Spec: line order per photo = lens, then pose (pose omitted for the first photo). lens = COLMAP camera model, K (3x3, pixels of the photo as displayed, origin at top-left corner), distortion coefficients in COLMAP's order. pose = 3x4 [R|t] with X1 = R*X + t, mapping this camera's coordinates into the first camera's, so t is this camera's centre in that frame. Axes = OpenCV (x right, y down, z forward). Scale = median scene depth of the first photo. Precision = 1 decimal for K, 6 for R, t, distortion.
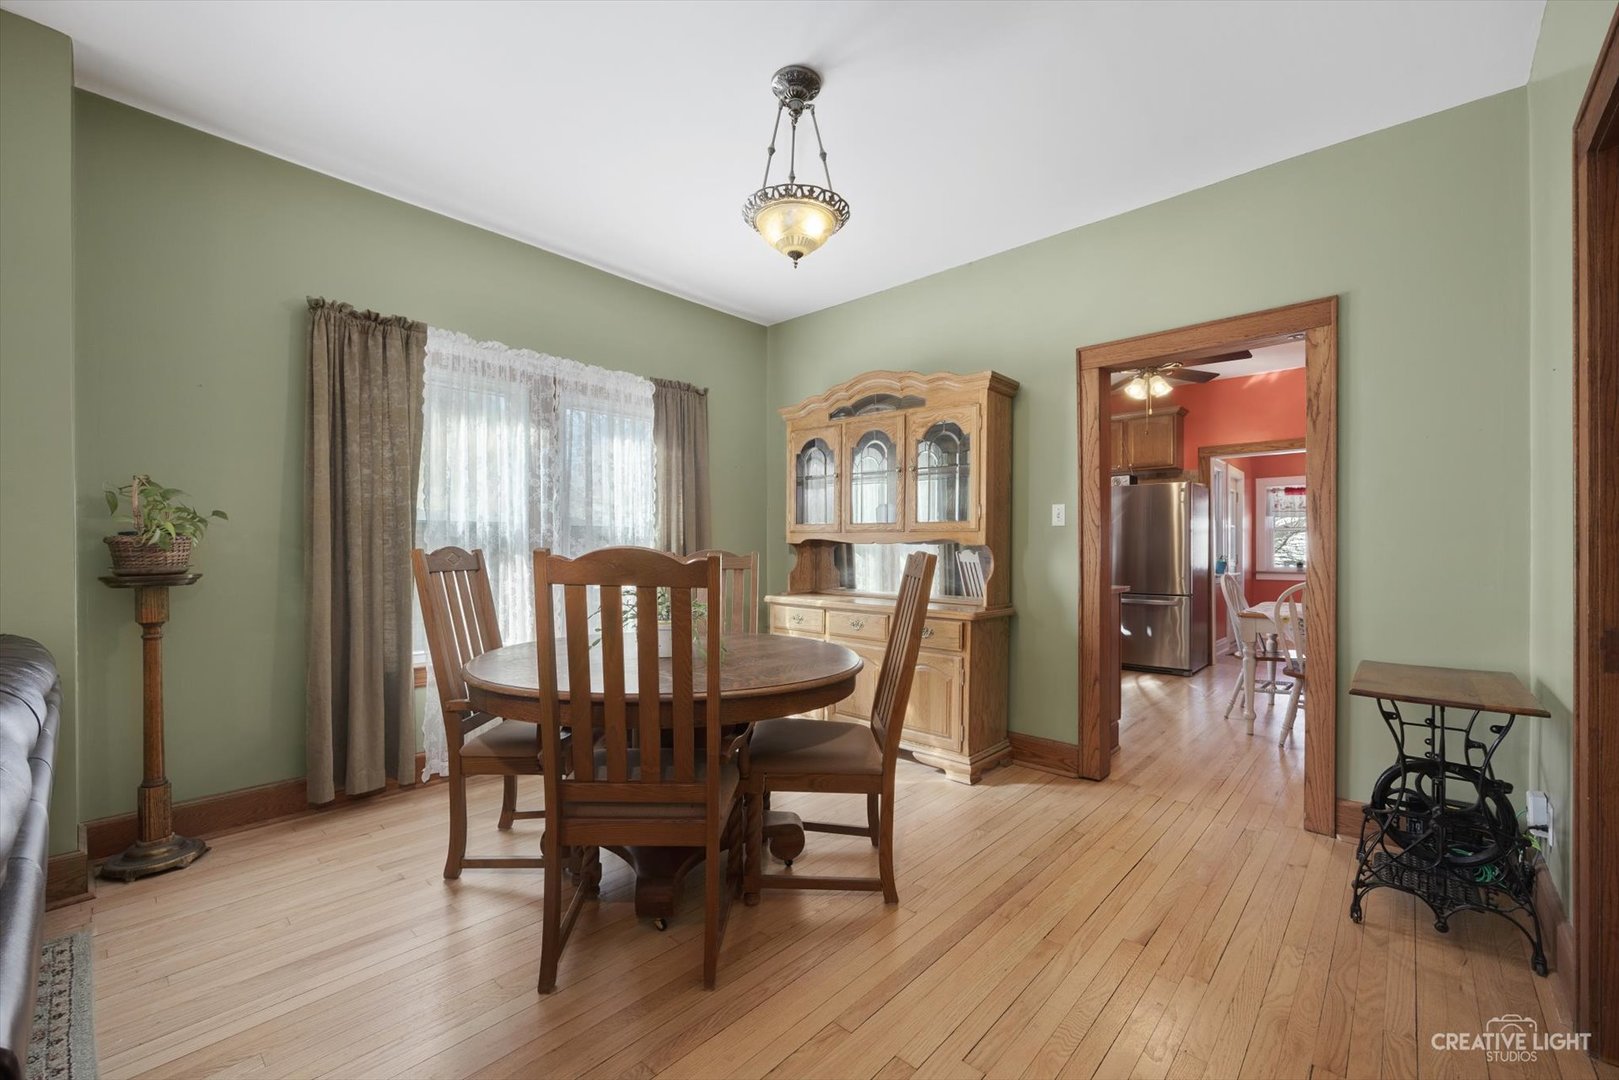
lens RADIAL K [[649.8, 0, 814.3], [0, 649.8, 548.8], [0, 0, 1]] dist [-0.001682, 0.000300]
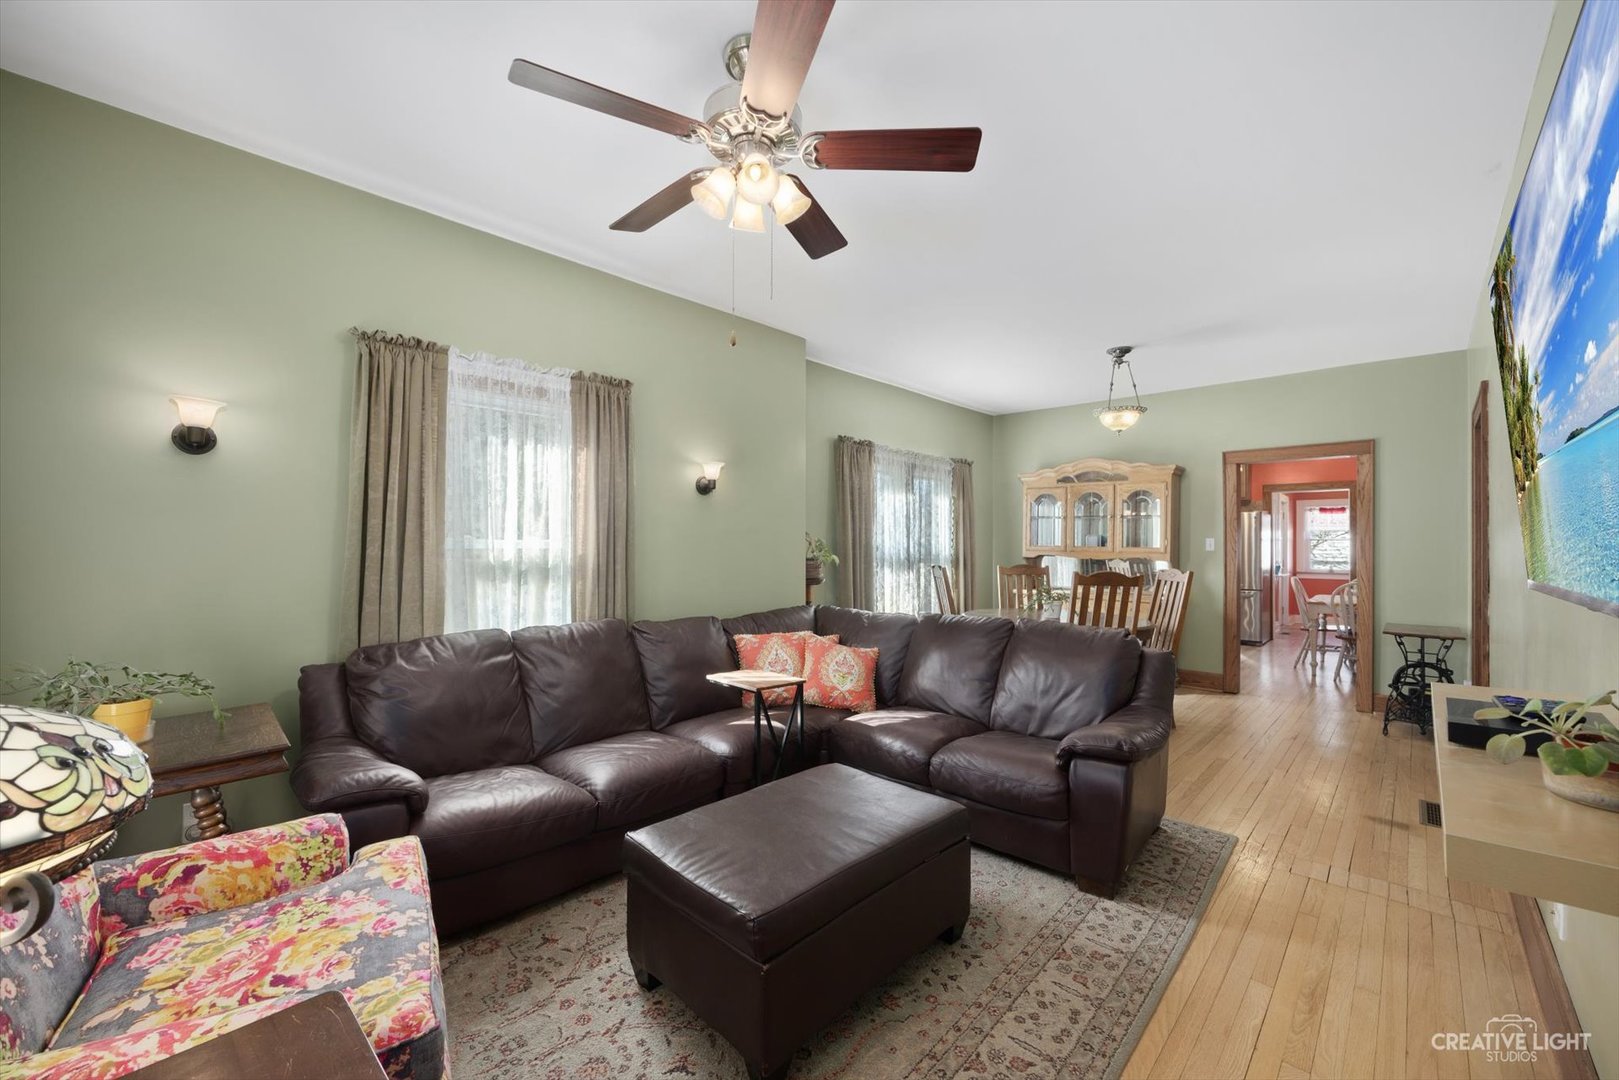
lens RADIAL K [[649.8, 0, 804.7], [0, 649.8, 536.5], [0, 0, 1]] dist [-0.001682, 0.000300]
pose [[0.999857, 0.003631, -0.016517, -0.670355], [-0.003695, 0.999986, -0.003843, -0.060304], [0.016503, 0.003904, 0.999856, -0.752664]]
